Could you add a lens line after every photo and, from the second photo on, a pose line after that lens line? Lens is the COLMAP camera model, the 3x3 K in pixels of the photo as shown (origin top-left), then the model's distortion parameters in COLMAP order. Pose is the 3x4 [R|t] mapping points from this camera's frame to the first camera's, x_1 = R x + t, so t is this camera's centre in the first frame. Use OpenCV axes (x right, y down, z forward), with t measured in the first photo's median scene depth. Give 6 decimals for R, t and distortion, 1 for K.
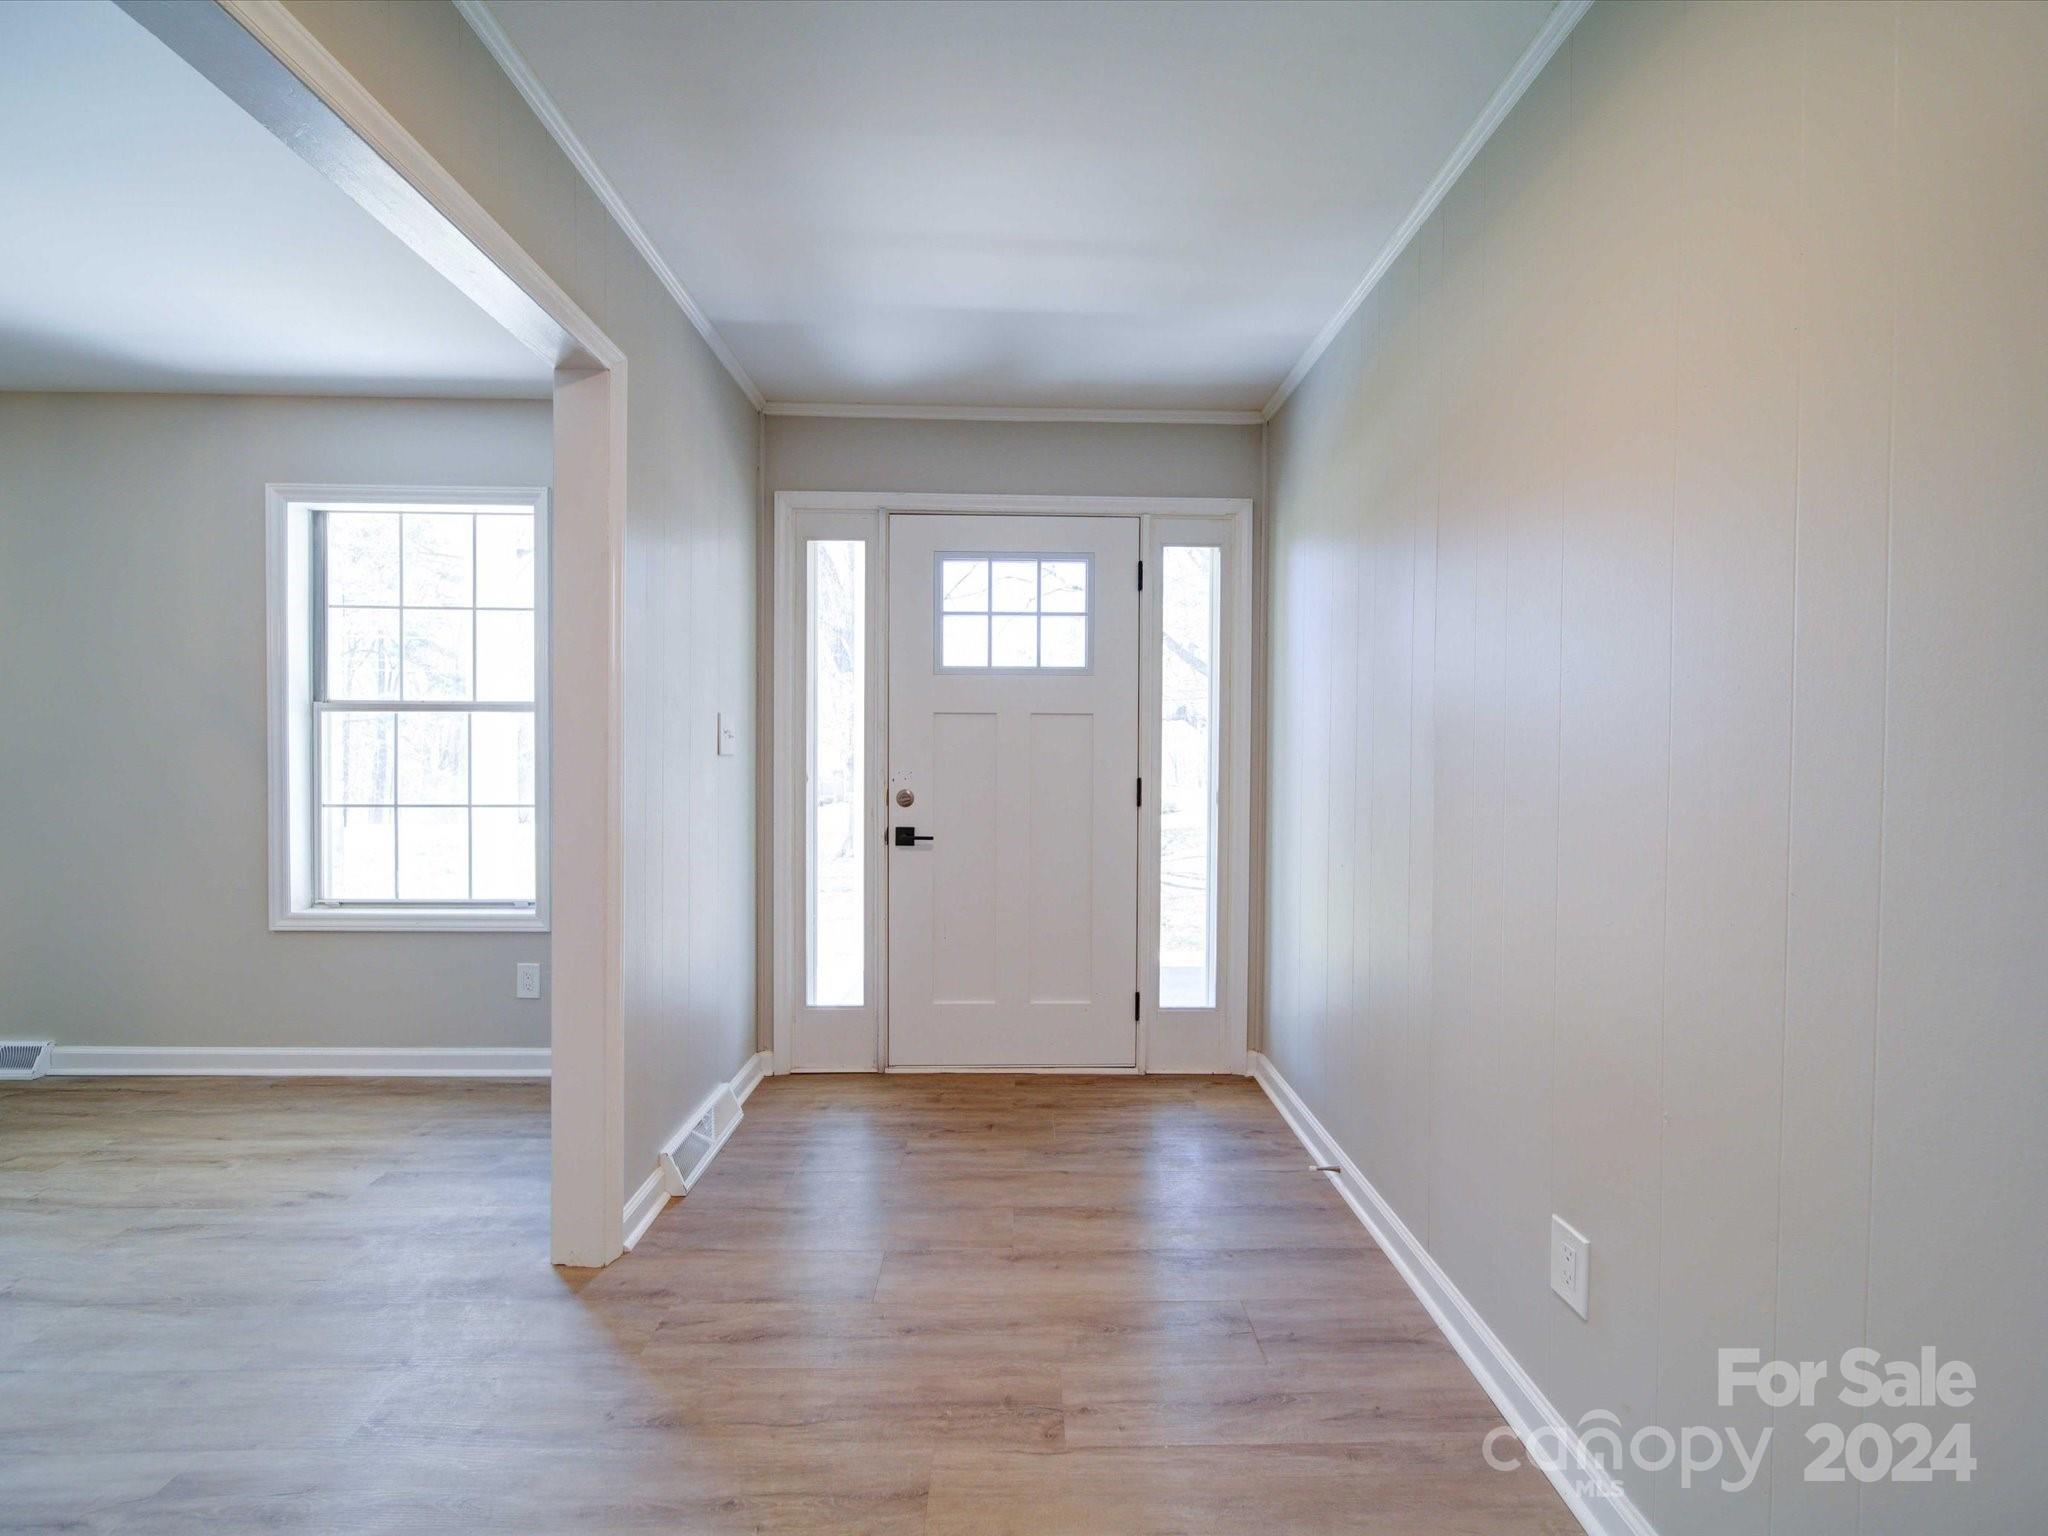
lens RADIAL K [[813.7, 0, 1033.3], [0, 813.7, 763.4], [0, 0, 1]] dist [0.000986, -0.001271]
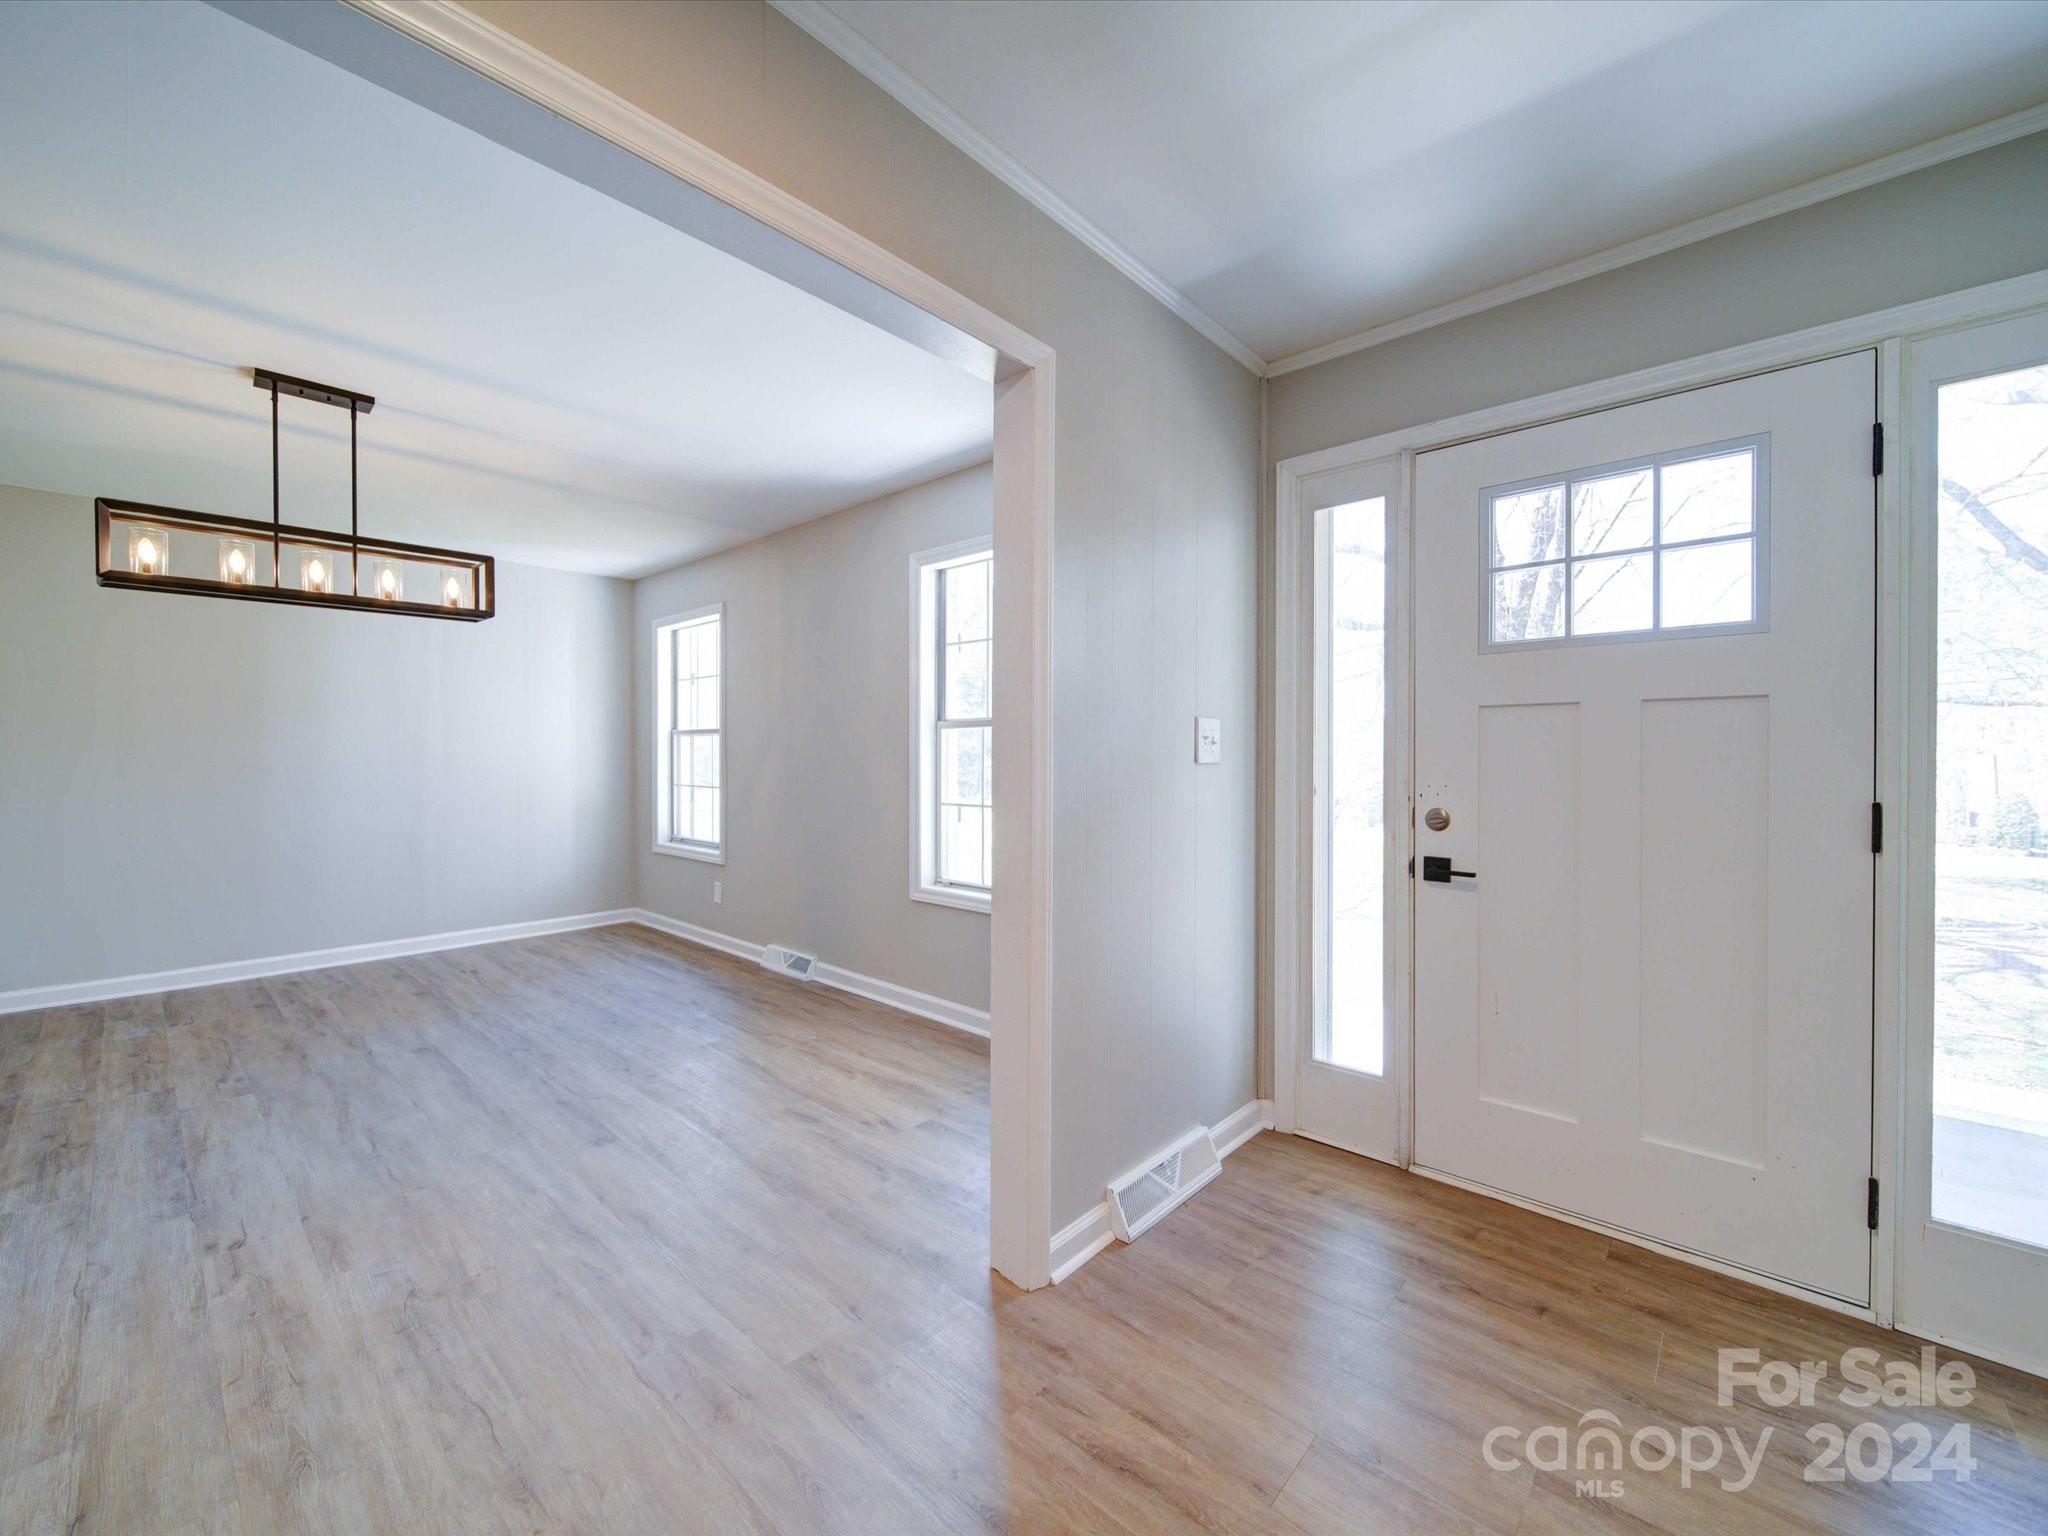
lens RADIAL K [[813.7, 0, 1033.3], [0, 813.7, 763.4], [0, 0, 1]] dist [0.000986, -0.001271]
pose [[0.730667, -0.000893, -0.682734, 0.091631], [-0.005498, 0.999959, -0.007191, -0.002567], [0.682712, 0.009008, 0.730632, 0.189591]]
